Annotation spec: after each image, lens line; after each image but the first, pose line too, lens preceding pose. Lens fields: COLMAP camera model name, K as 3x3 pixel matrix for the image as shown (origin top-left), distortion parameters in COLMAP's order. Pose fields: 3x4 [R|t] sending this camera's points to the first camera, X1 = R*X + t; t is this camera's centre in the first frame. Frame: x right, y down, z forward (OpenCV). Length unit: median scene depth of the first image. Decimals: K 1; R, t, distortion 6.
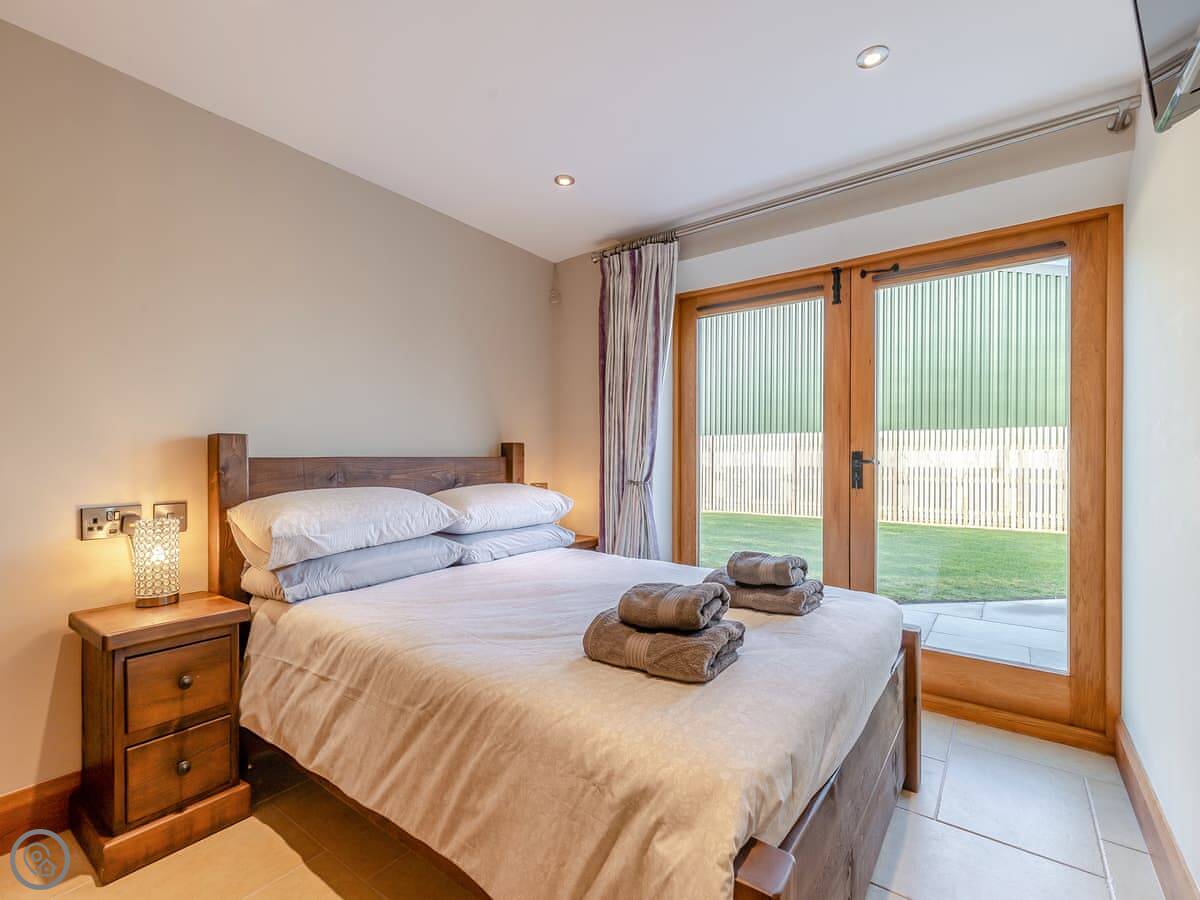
lens RADIAL K [[537.8, 0, 603.3], [0, 537.8, 462.4], [0, 0, 1]] dist [0.003744, -0.000312]
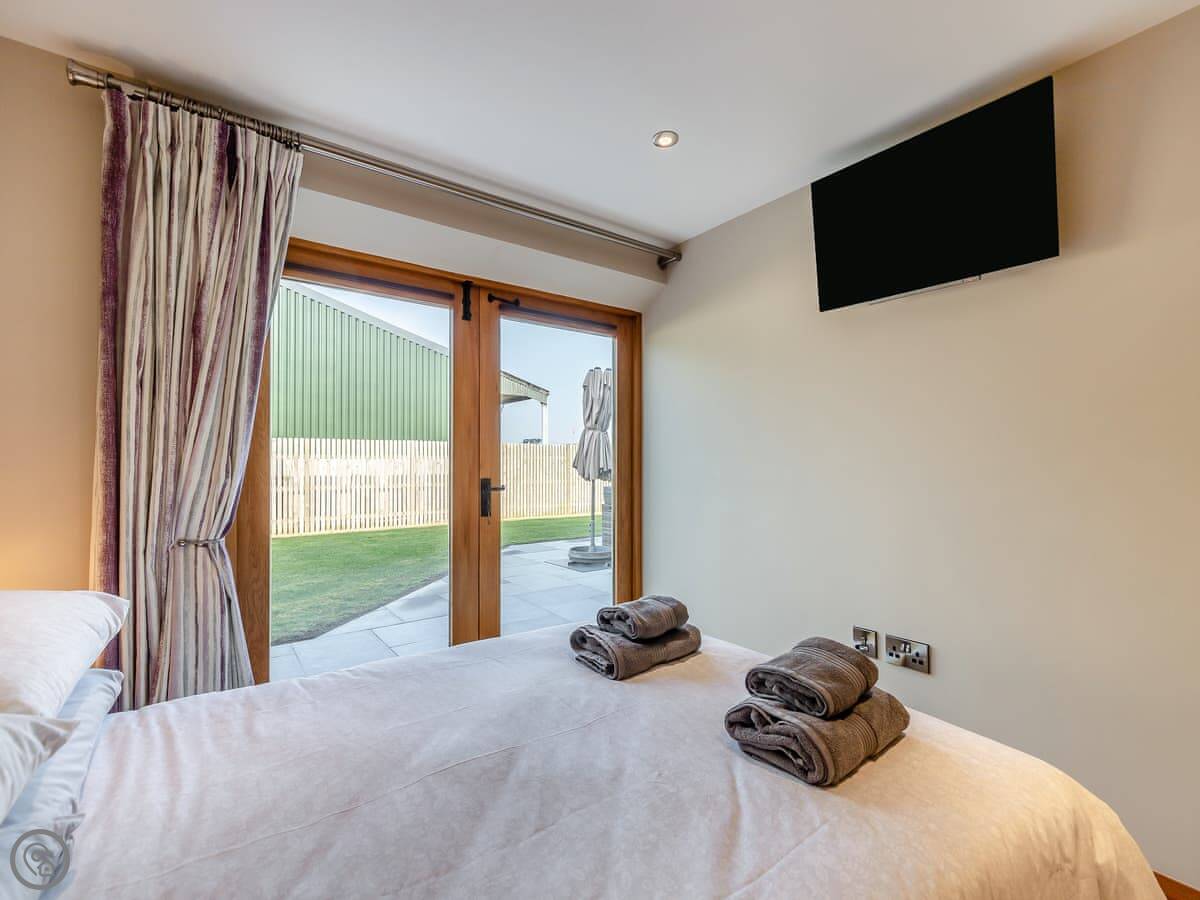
lens RADIAL K [[537.8, 0, 603.3], [0, 537.8, 462.4], [0, 0, 1]] dist [0.003744, -0.000312]
pose [[0.300075, -0.008978, 0.953873, -0.365462], [-0.004582, 0.999931, 0.010853, -0.057076], [-0.953905, -0.007627, 0.300013, 0.469873]]
